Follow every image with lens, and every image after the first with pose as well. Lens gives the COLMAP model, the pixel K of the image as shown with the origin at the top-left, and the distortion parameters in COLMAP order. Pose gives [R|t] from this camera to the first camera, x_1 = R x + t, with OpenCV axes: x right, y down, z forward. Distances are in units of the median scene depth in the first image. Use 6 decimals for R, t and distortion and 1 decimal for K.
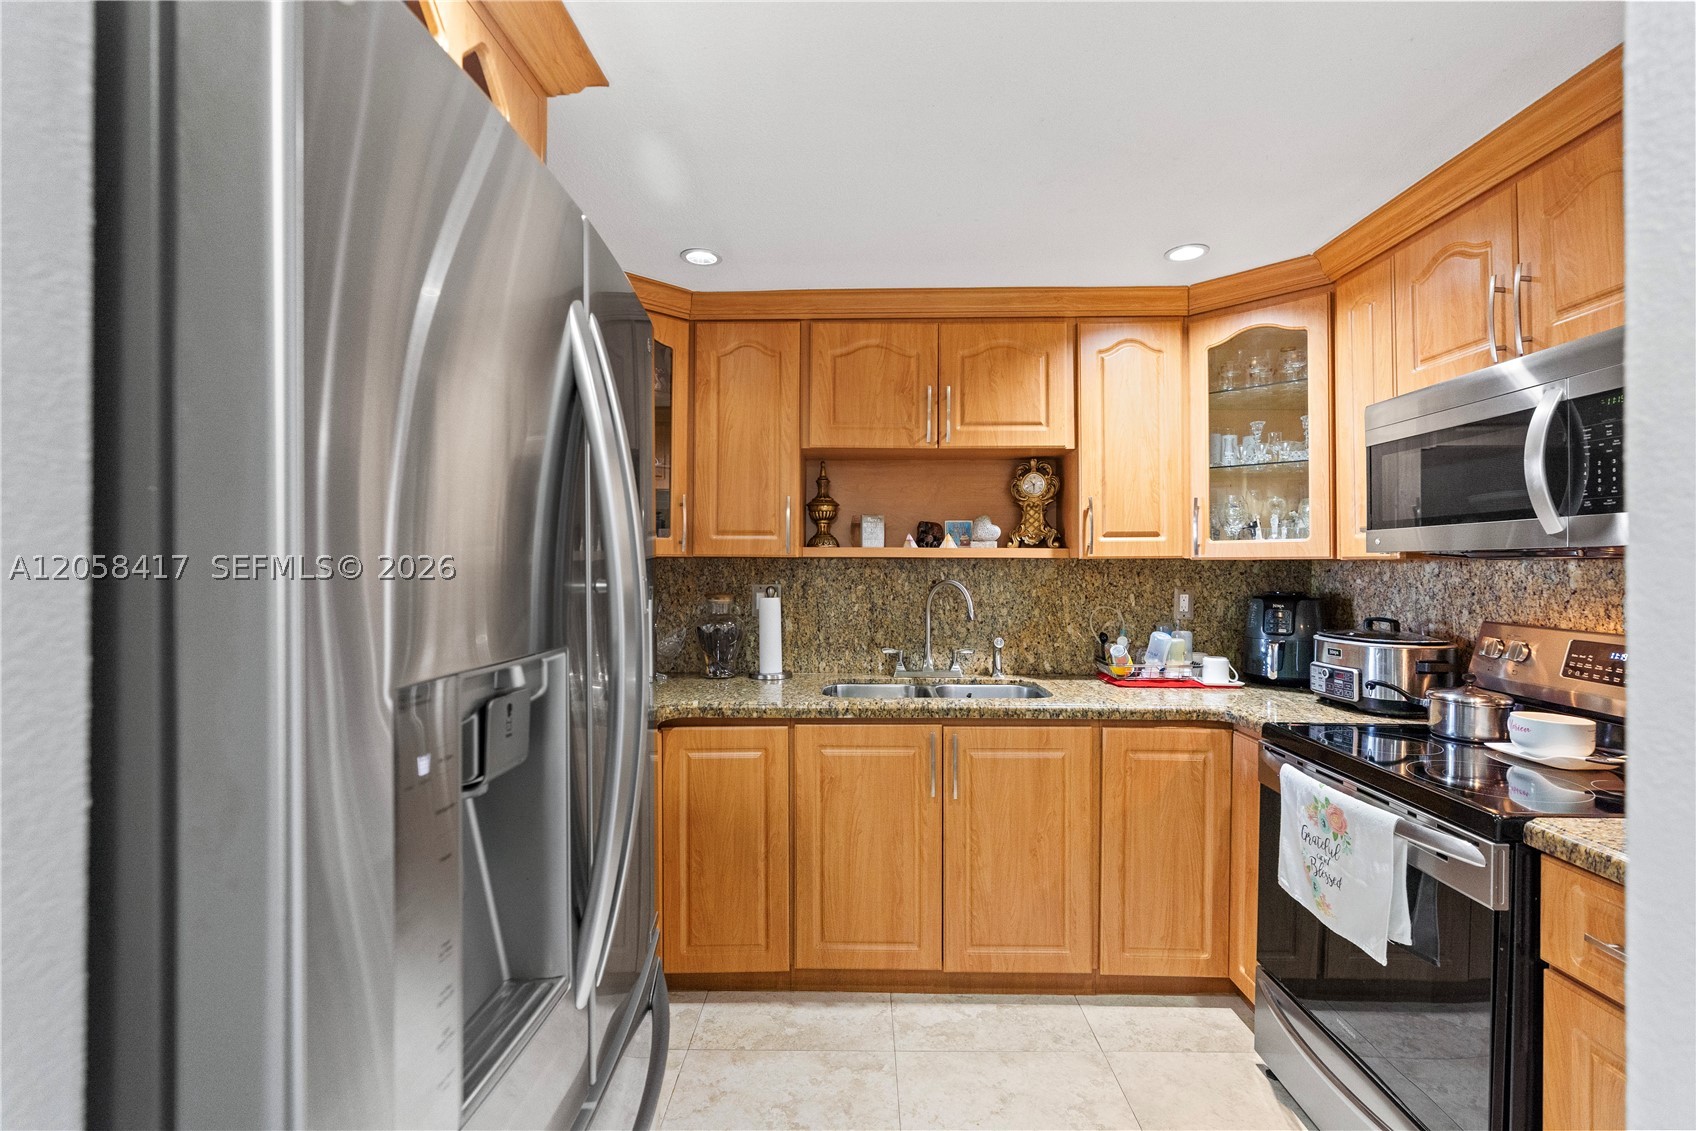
lens RADIAL K [[762.0, 0, 853.8], [0, 762.0, 562.0], [0, 0, 1]] dist [-0.000269, 0.000672]
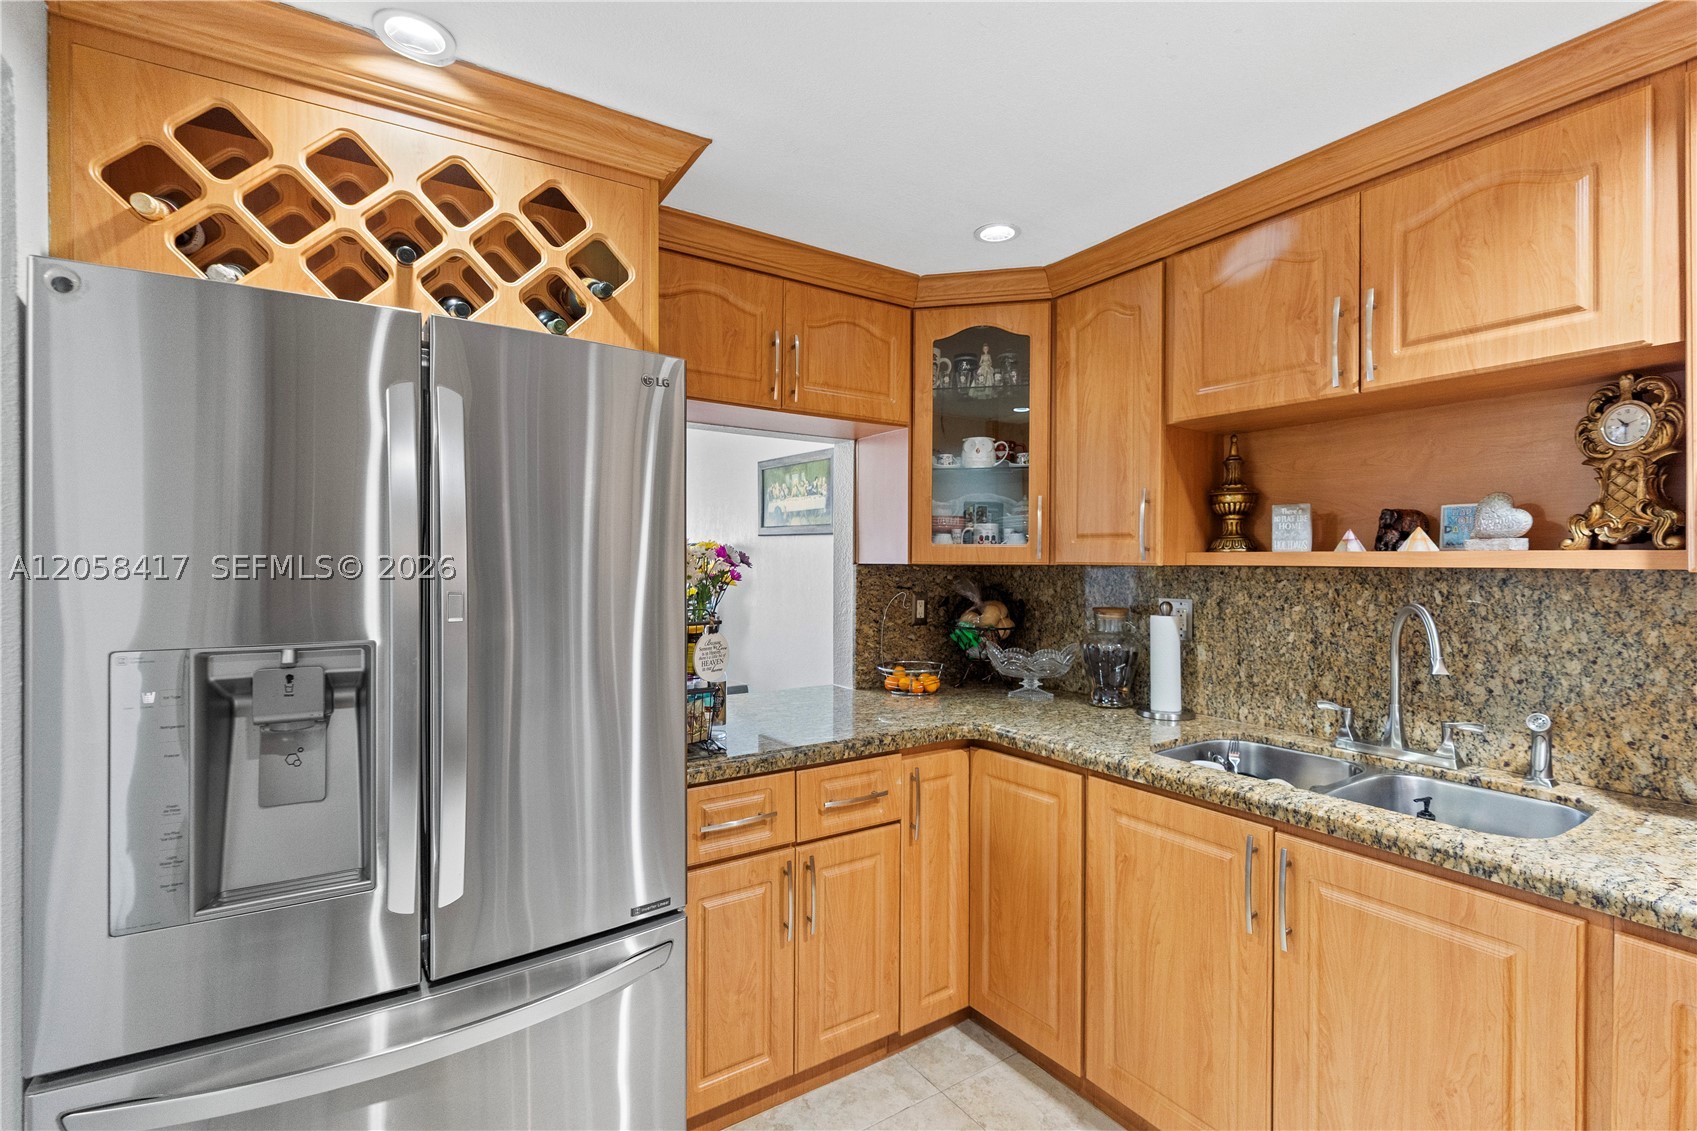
lens RADIAL K [[770.9, 0, 848.5], [0, 770.9, 565.5], [0, 0, 1]] dist [0.001048, 0.000584]
pose [[0.563122, 0.005116, -0.826358, 0.419993], [-0.000649, 0.999983, 0.005749, -0.011412], [0.826374, -0.002702, 0.563115, 0.313618]]
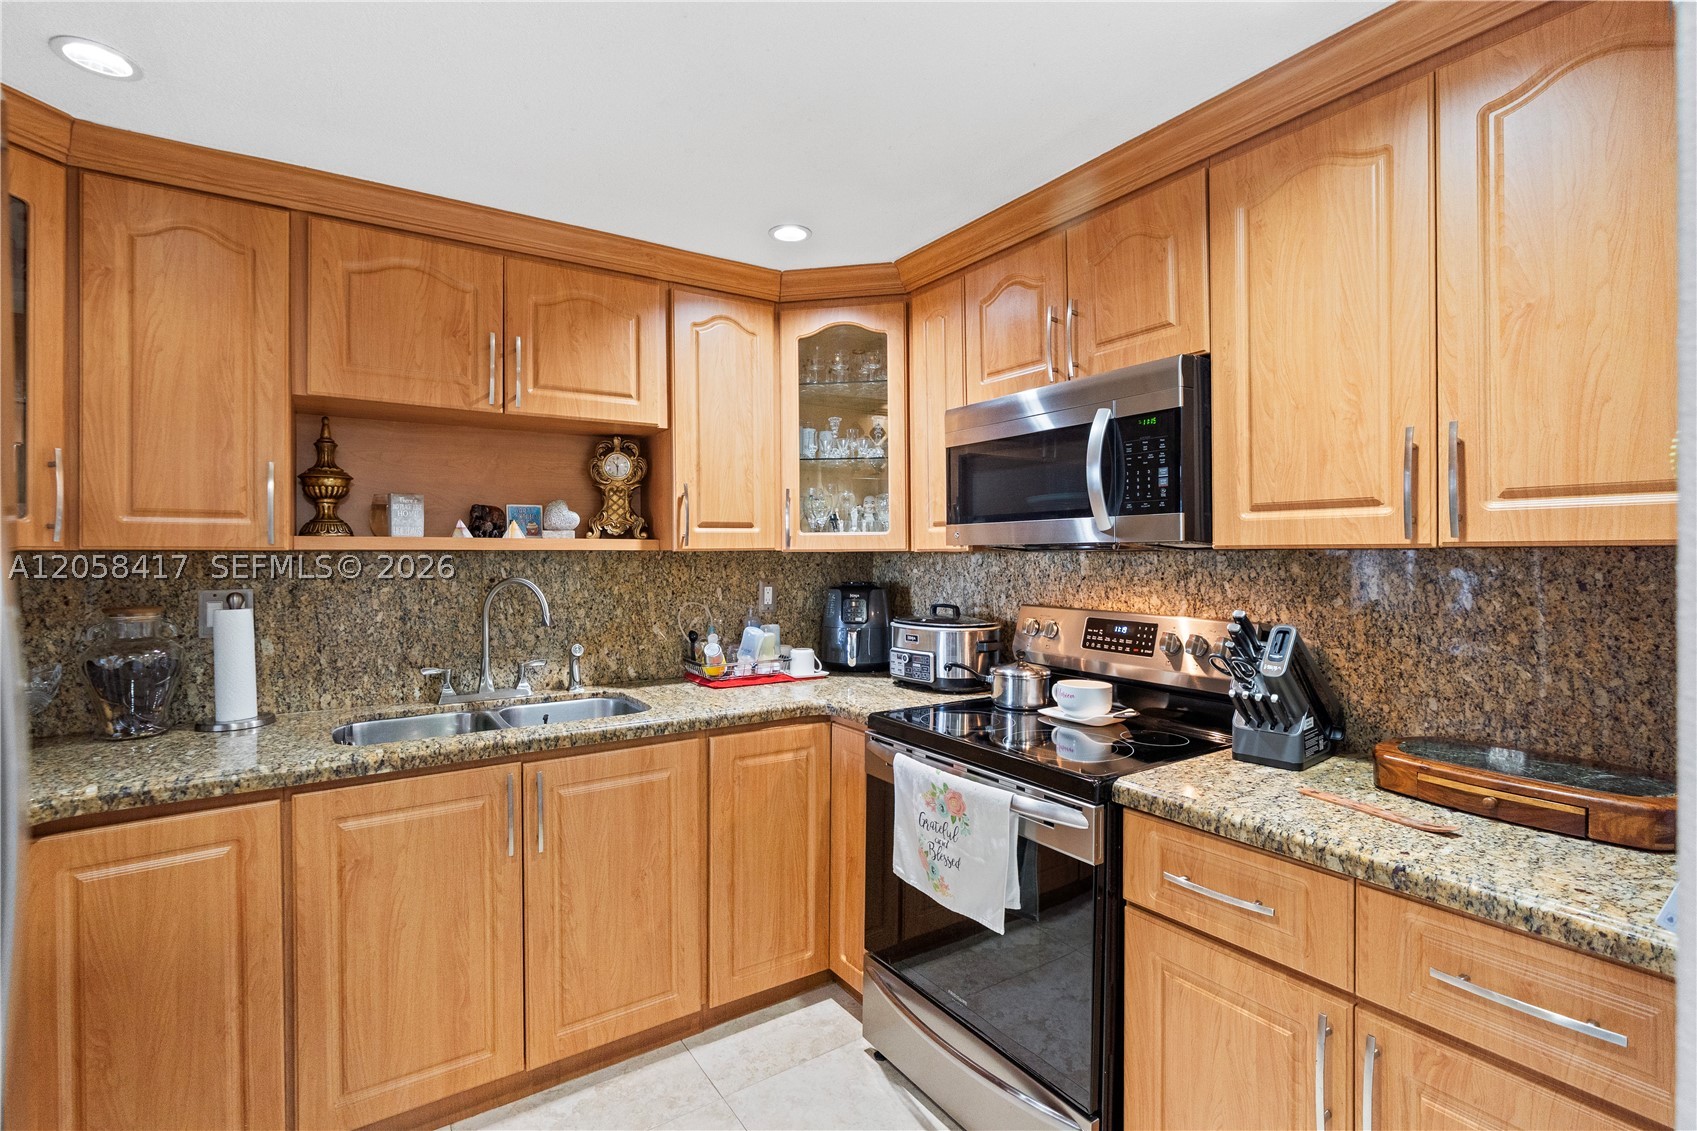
lens RADIAL K [[768.1, 0, 848.4], [0, 768.1, 556.1], [0, 0, 1]] dist [-0.011981, 0.006151]
pose [[0.824866, -0.006712, 0.565288, -0.048661], [0.003426, 0.999971, 0.006873, -0.004226], [-0.565318, -0.003732, 0.824865, 0.142464]]
